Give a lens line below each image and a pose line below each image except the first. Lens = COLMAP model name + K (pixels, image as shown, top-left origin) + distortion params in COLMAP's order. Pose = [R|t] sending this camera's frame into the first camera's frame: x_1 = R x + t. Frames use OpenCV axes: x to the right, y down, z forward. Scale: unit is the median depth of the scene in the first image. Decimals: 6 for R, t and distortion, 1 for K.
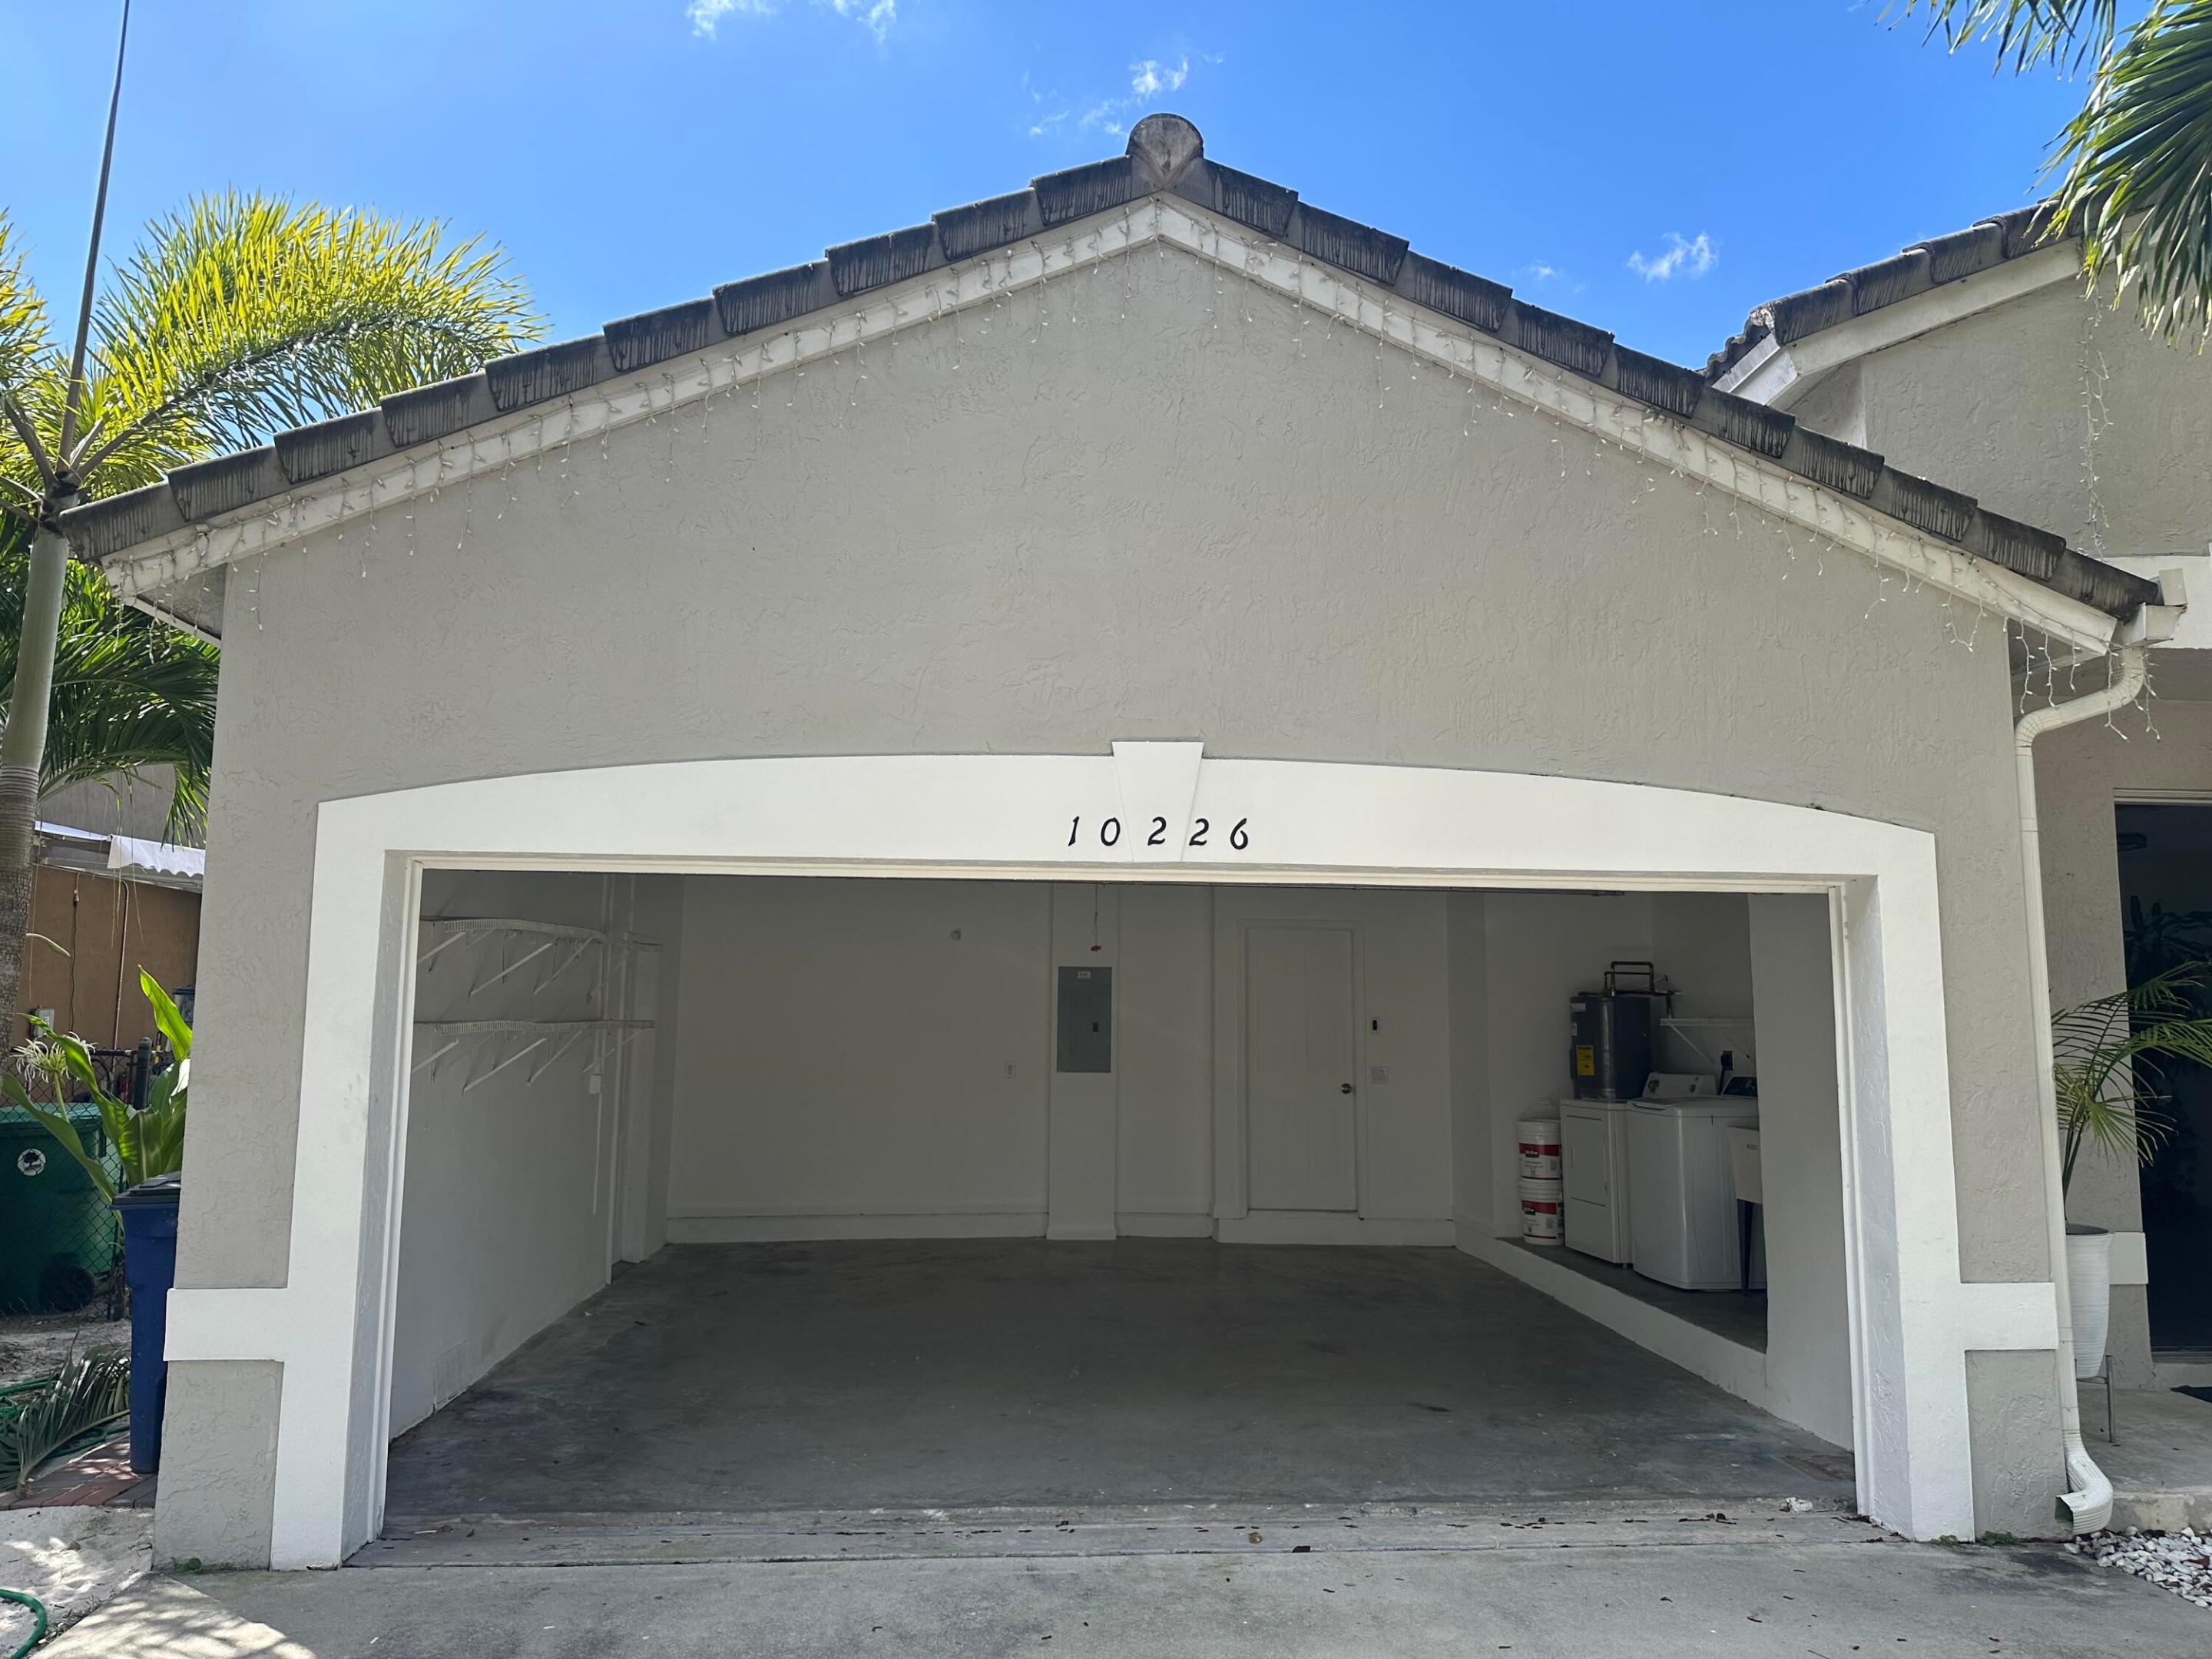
lens RADIAL K [[1538.2, 0, 1118.0], [0, 1538.2, 817.3], [0, 0, 1]] dist [0.055527, -0.065441]
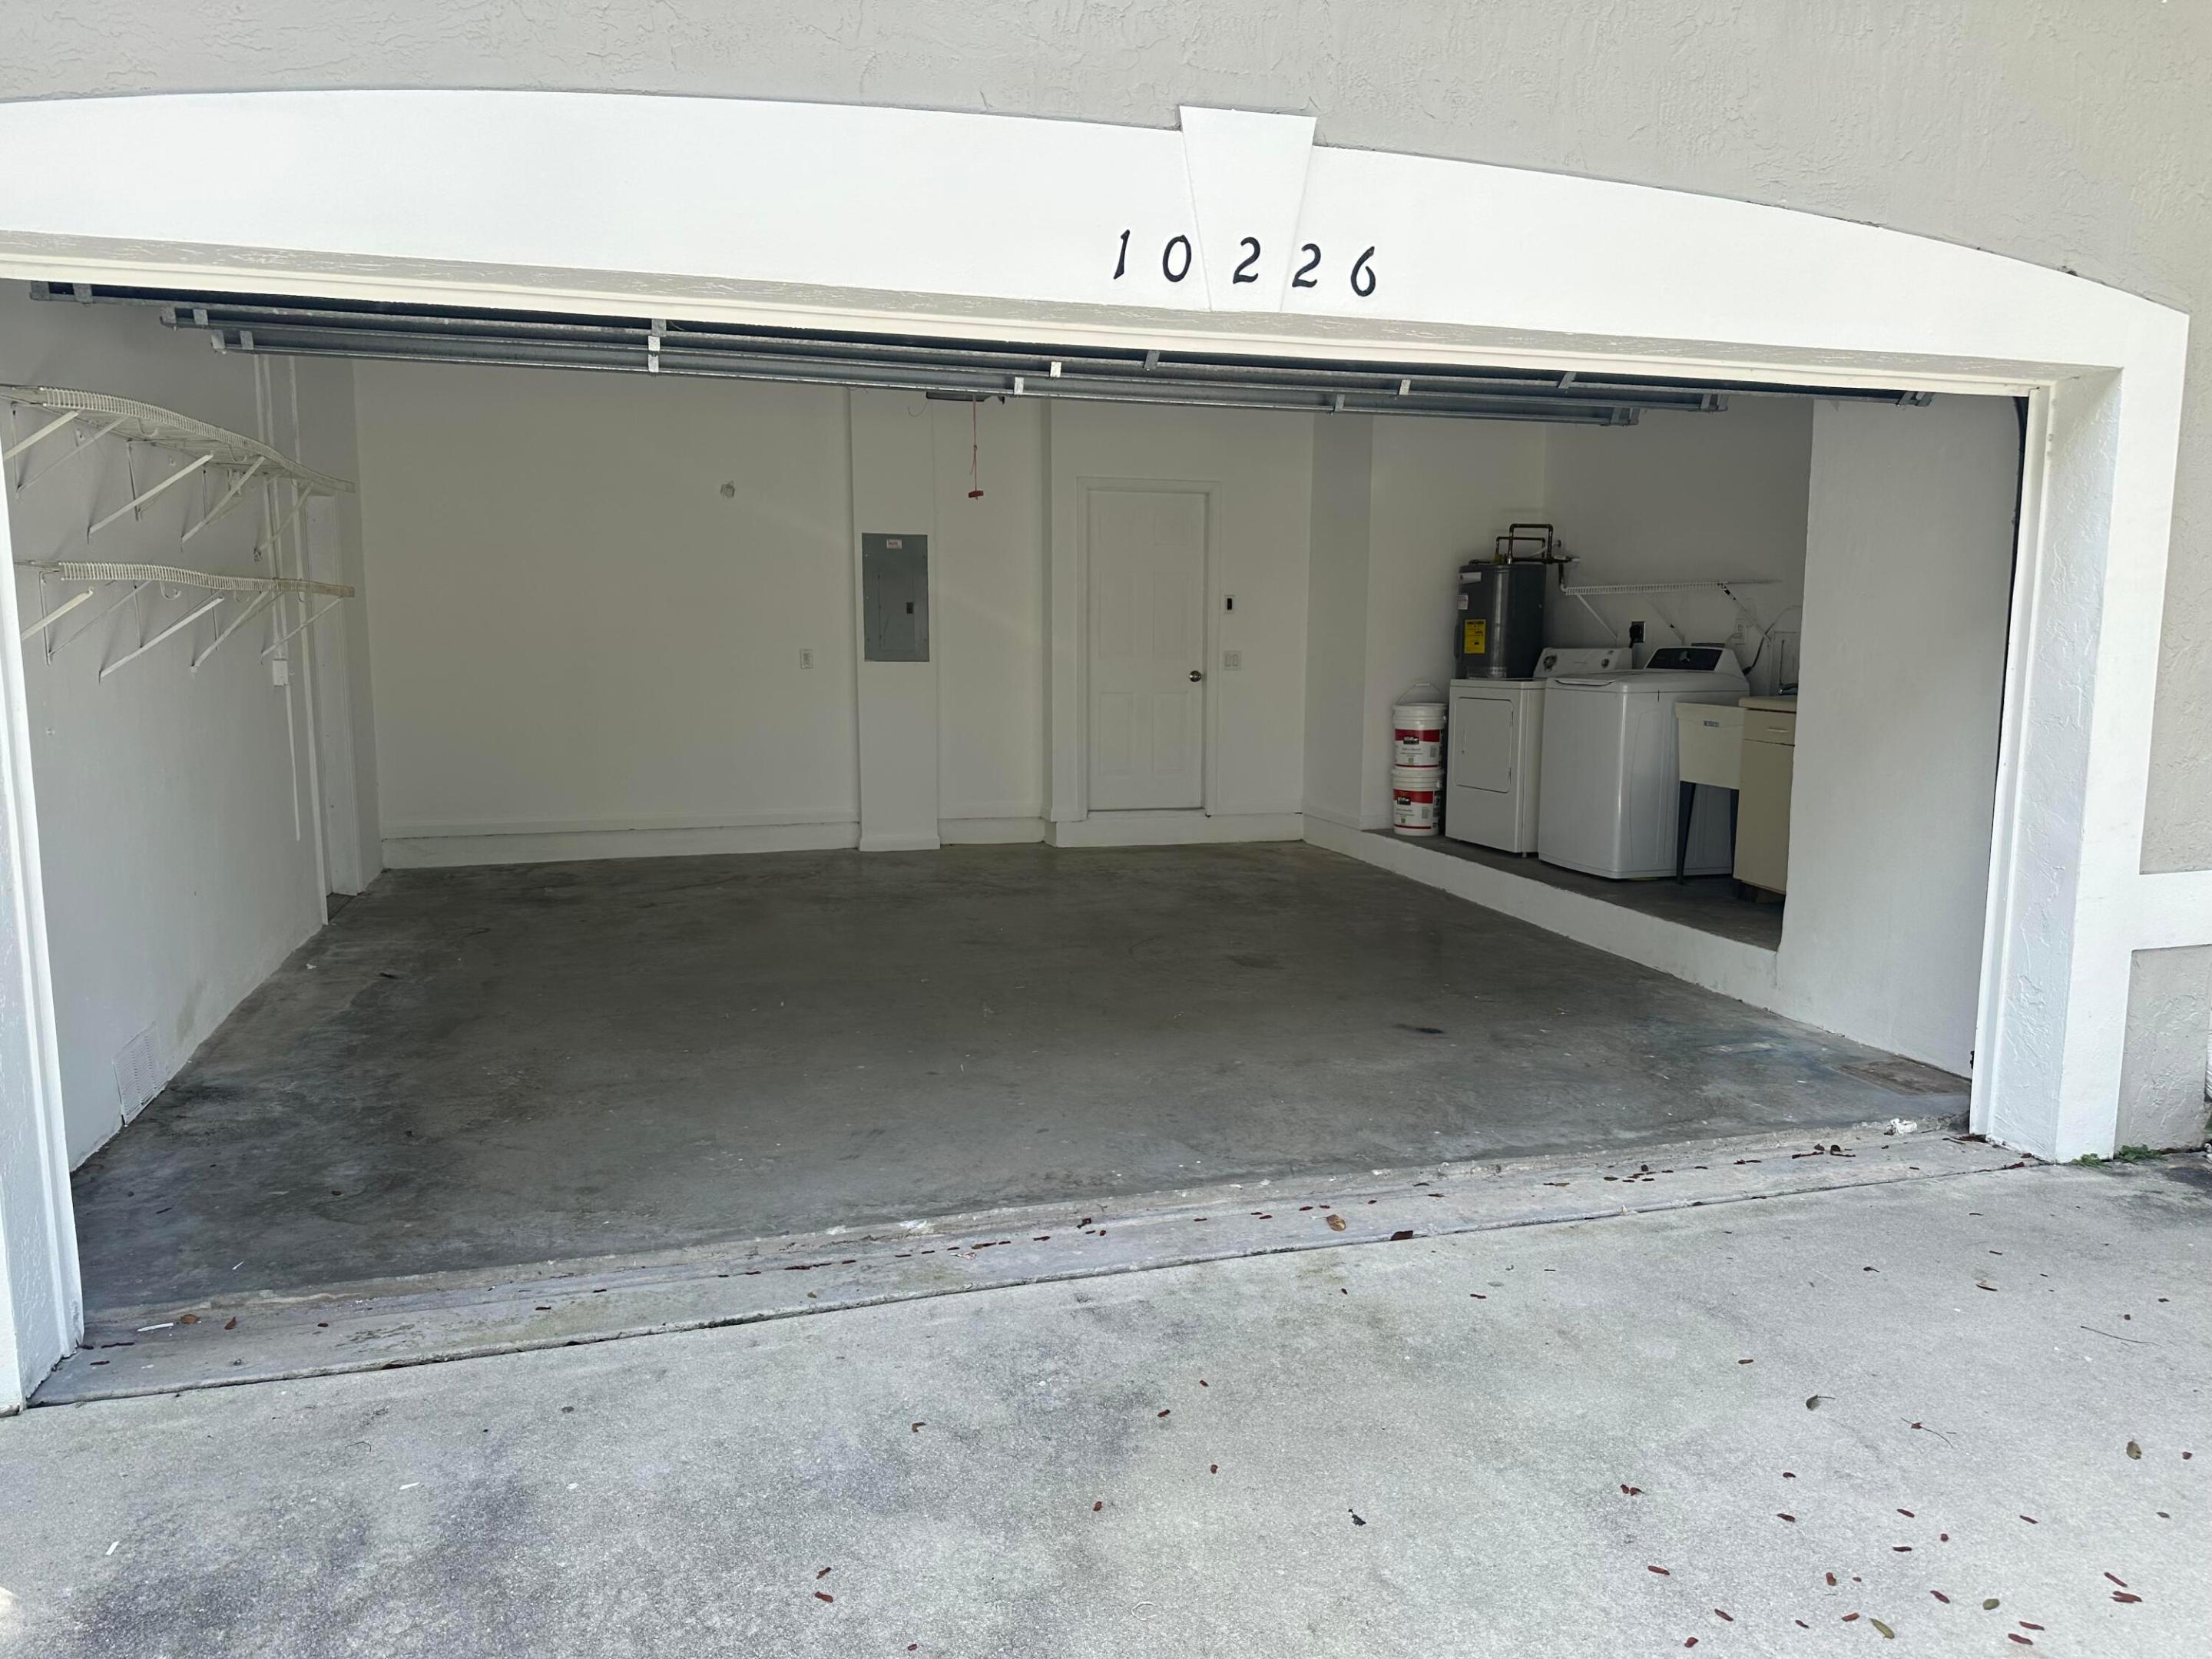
lens RADIAL K [[1538.2, 0, 1118.0], [0, 1538.2, 817.3], [0, 0, 1]] dist [0.055527, -0.065441]
pose [[0.978786, -0.030989, 0.202527, -0.161318], [-0.021883, 0.967029, 0.253725, 0.069019], [-0.203712, -0.252774, 0.945836, 0.325360]]
